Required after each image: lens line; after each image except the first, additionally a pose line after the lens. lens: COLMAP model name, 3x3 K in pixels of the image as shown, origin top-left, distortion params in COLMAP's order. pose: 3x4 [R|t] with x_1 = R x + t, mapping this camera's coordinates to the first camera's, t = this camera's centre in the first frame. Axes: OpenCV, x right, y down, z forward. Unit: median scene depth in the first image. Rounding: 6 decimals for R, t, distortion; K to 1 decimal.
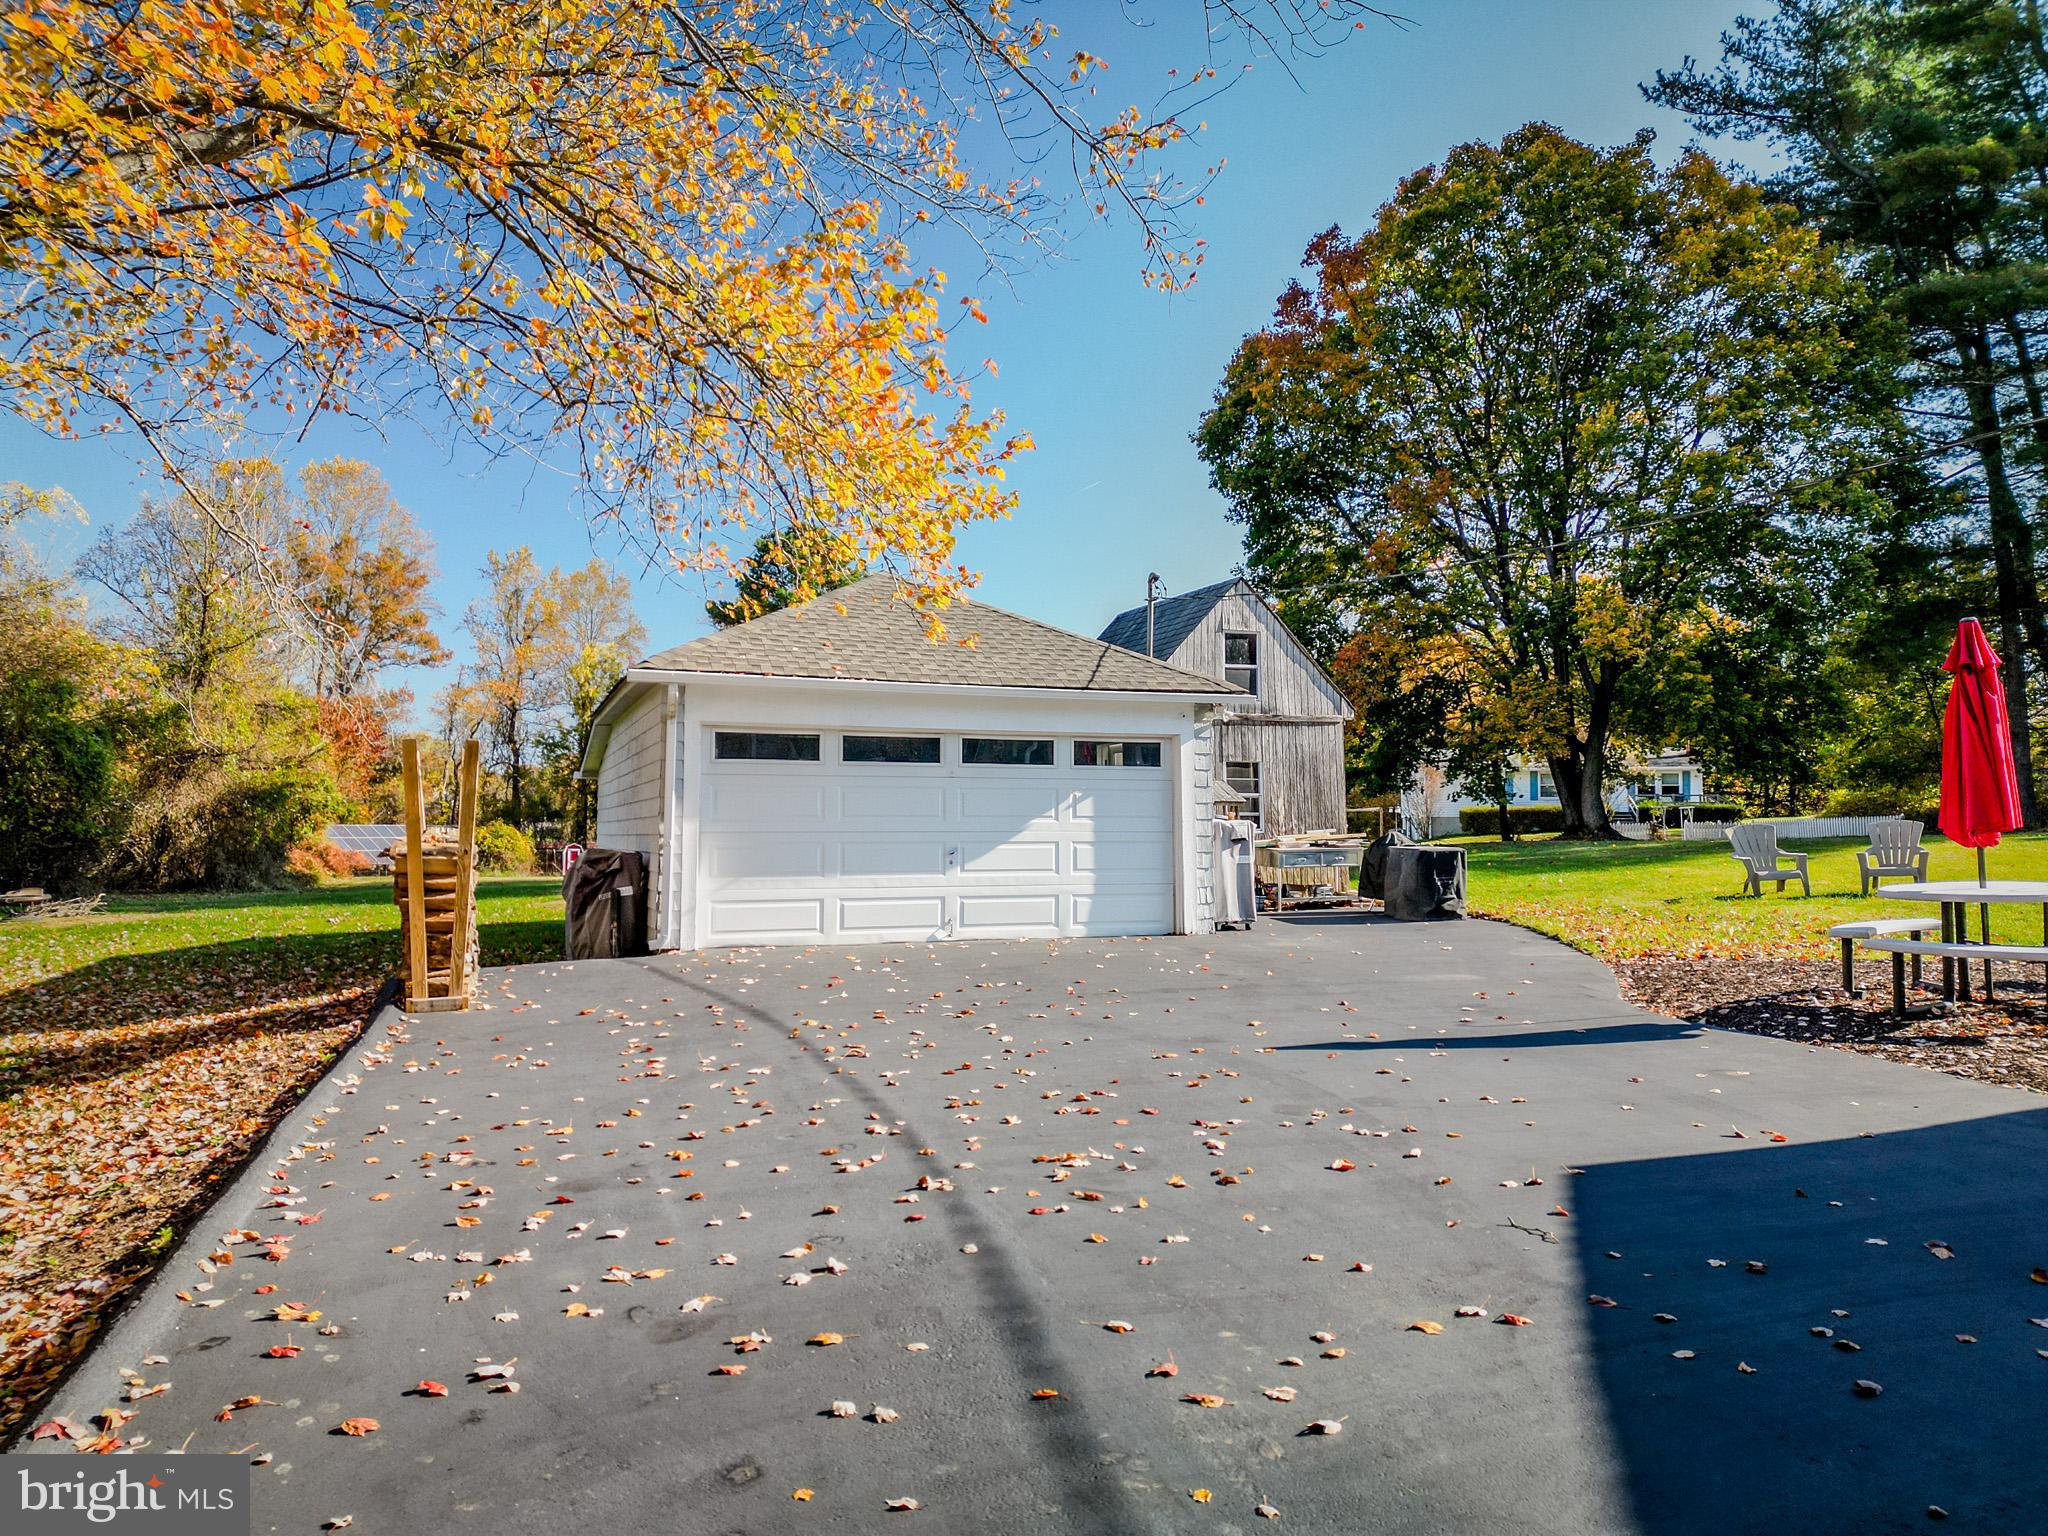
lens RADIAL K [[1420.2, 0, 1024.0], [0, 1420.2, 768.0], [0, 0, 1]] dist [0.079192, -0.095103]
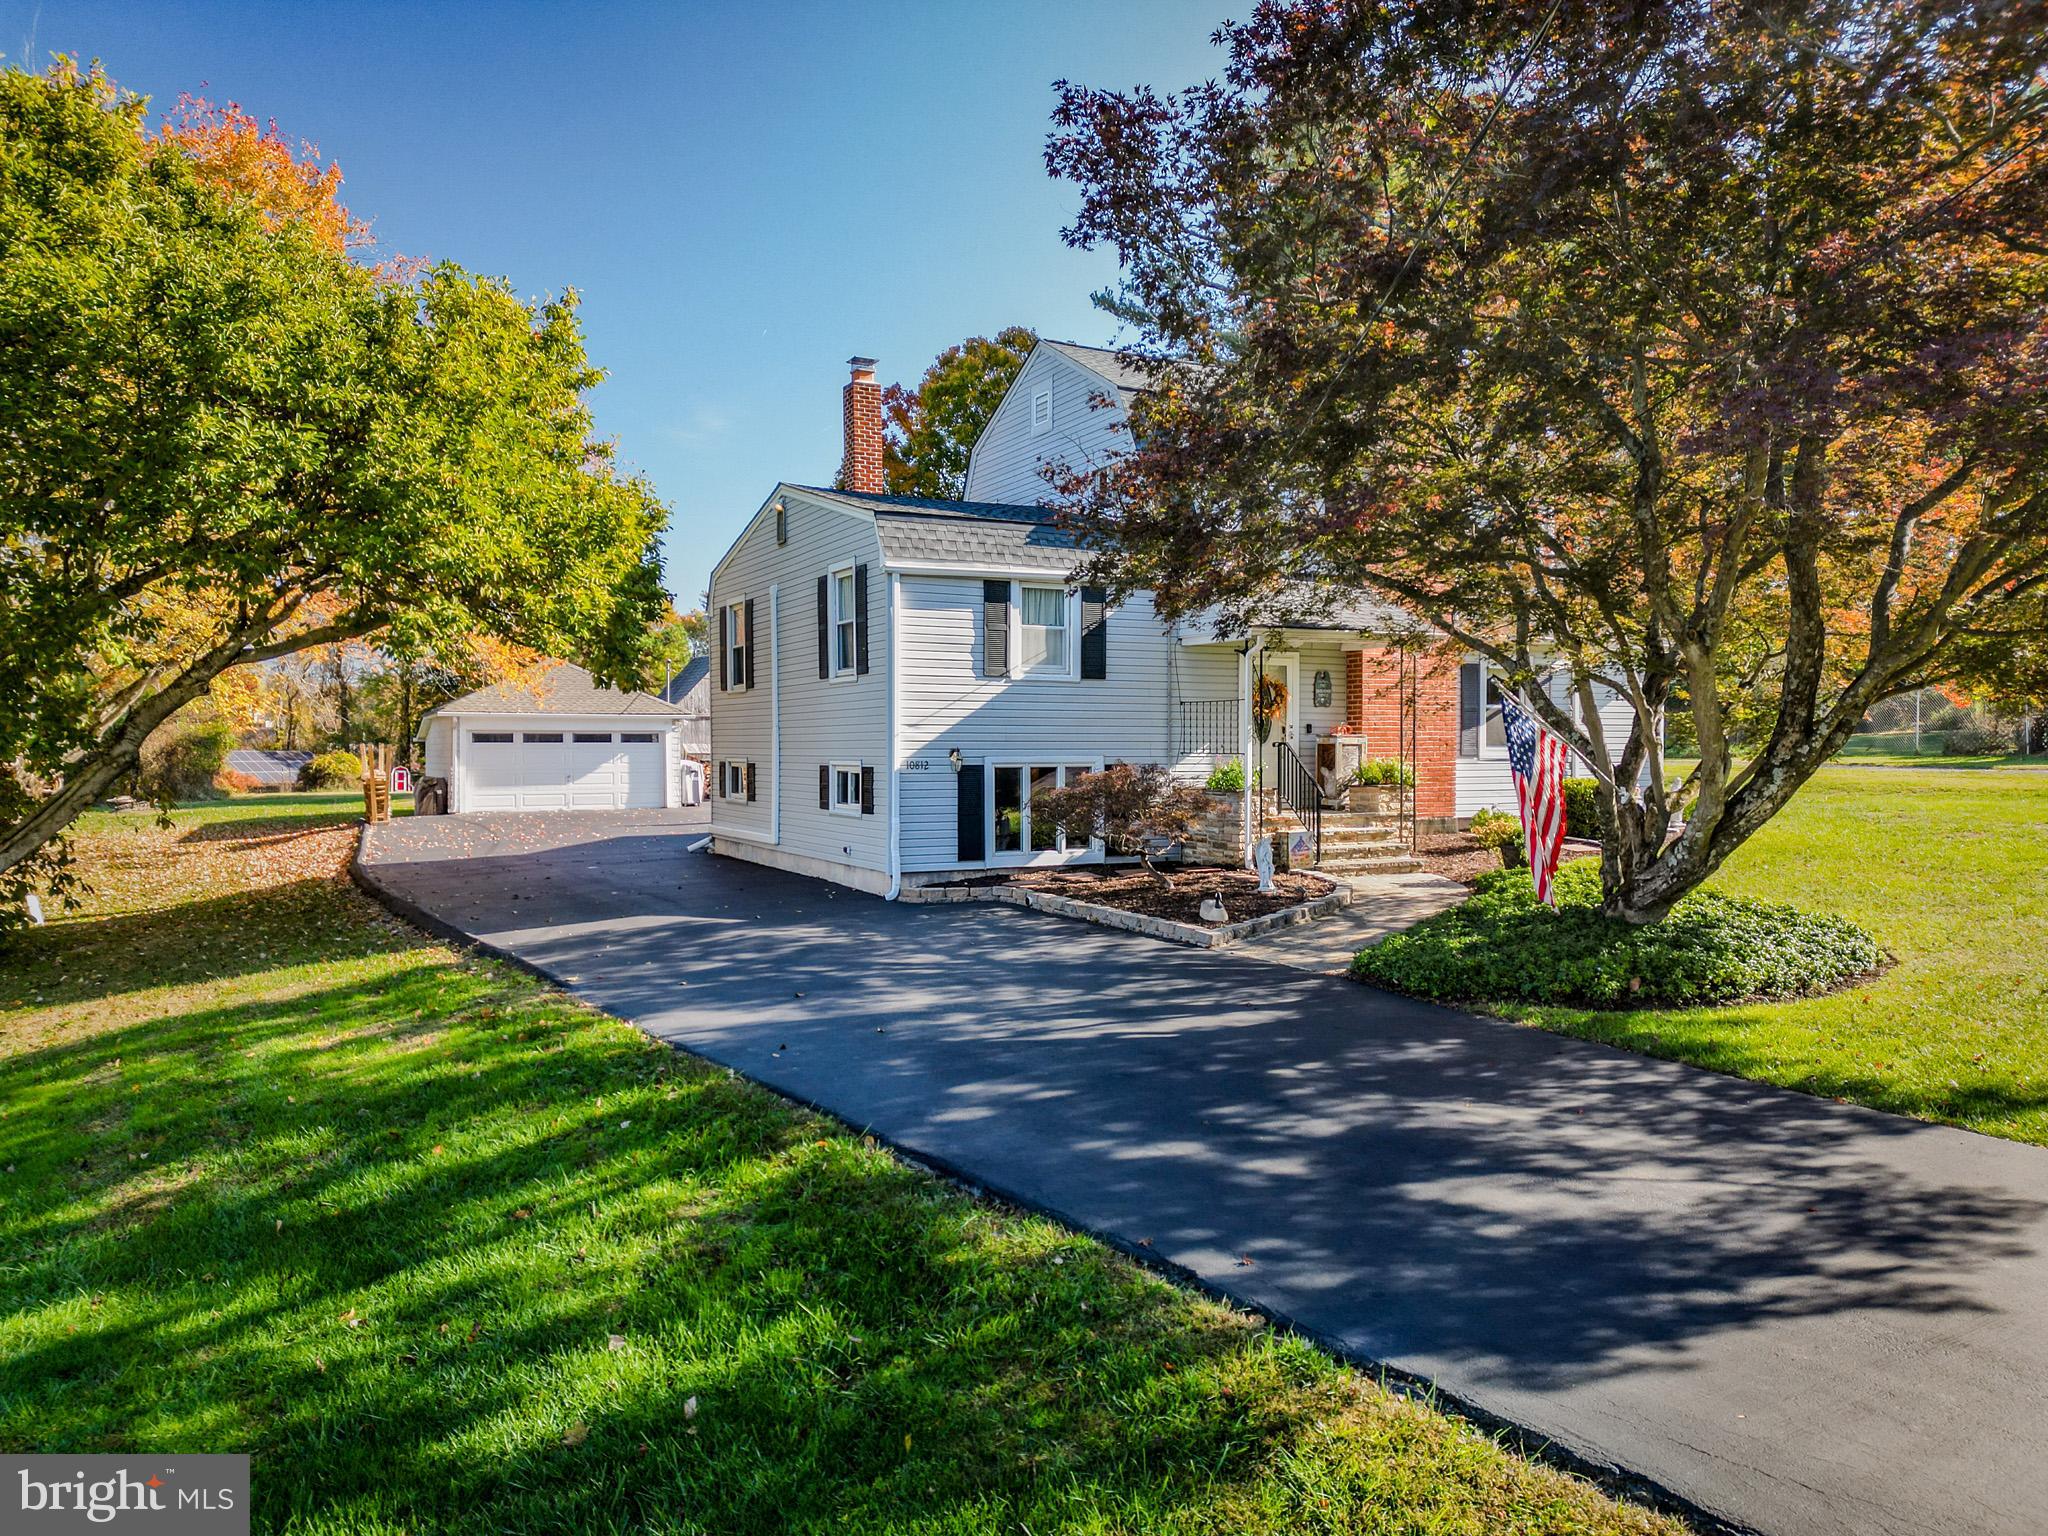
lens RADIAL K [[1420.2, 0, 1024.0], [0, 1420.2, 768.0], [0, 0, 1]] dist [0.079192, -0.095103]
pose [[0.993896, -0.005141, 0.110203, 0.371936], [-0.001281, 0.998308, 0.058128, -0.084349], [-0.110316, -0.057914, 0.992208, -1.293438]]
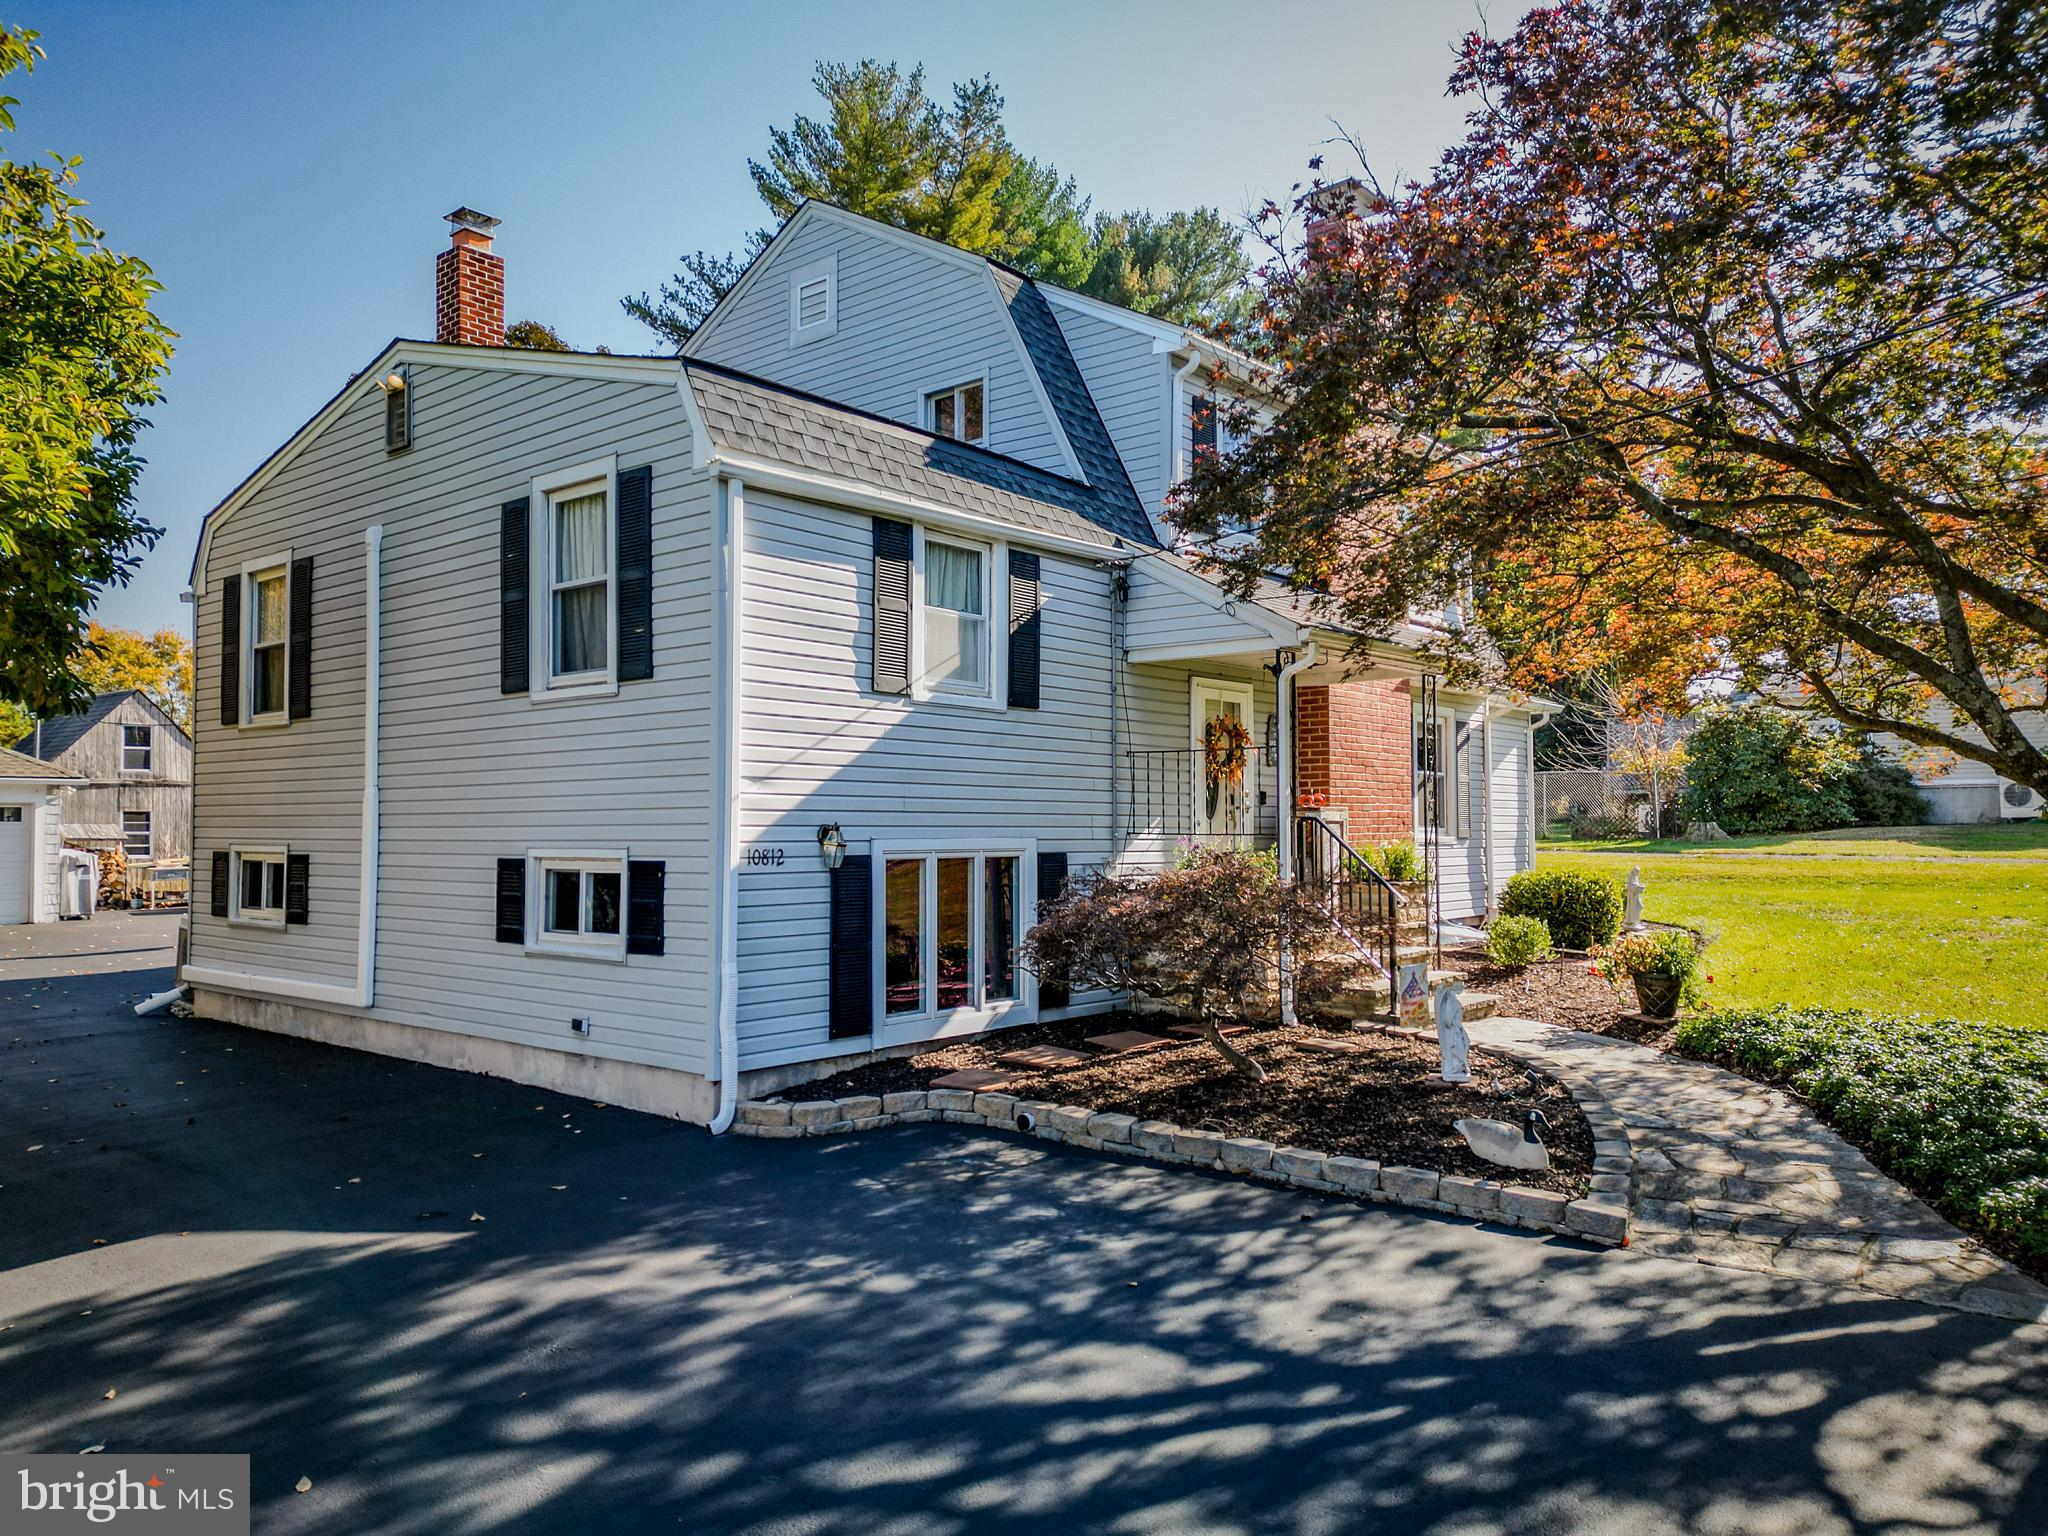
lens RADIAL K [[1420.2, 0, 1024.0], [0, 1420.2, 768.0], [0, 0, 1]] dist [0.079192, -0.095103]
pose [[0.877748, 0.018931, 0.478748, 0.251006], [-0.018557, 0.999813, -0.005512, -0.060694], [-0.478763, -0.004046, 0.877935, -0.821028]]
